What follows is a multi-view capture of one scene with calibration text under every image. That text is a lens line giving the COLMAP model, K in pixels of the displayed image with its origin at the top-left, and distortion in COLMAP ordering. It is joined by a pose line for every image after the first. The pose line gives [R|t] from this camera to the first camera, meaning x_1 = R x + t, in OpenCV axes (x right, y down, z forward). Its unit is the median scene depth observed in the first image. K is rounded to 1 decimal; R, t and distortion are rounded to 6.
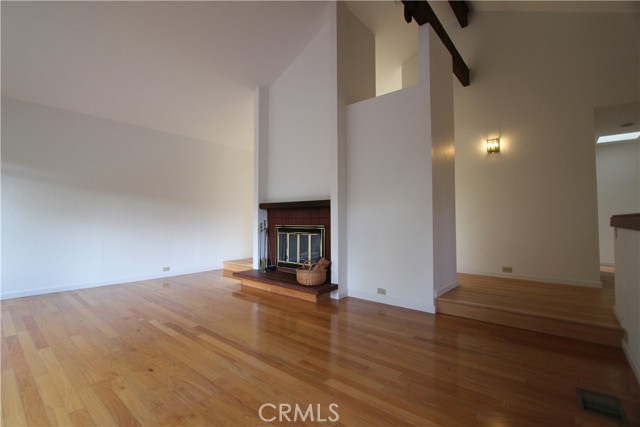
lens RADIAL K [[295.0, 0, 303.7], [0, 295.0, 207.7], [0, 0, 1]] dist [-0.018560, 0.000073]
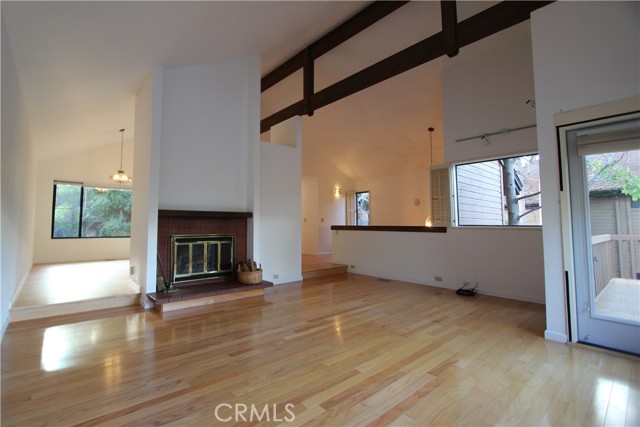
lens RADIAL K [[295.0, 0, 303.7], [0, 295.0, 207.7], [0, 0, 1]] dist [-0.018560, 0.000073]
pose [[0.146143, 0.054537, 0.987759, -1.030264], [-0.041253, 0.997947, -0.048996, 0.005388], [-0.988403, -0.033588, 0.148093, 0.569269]]
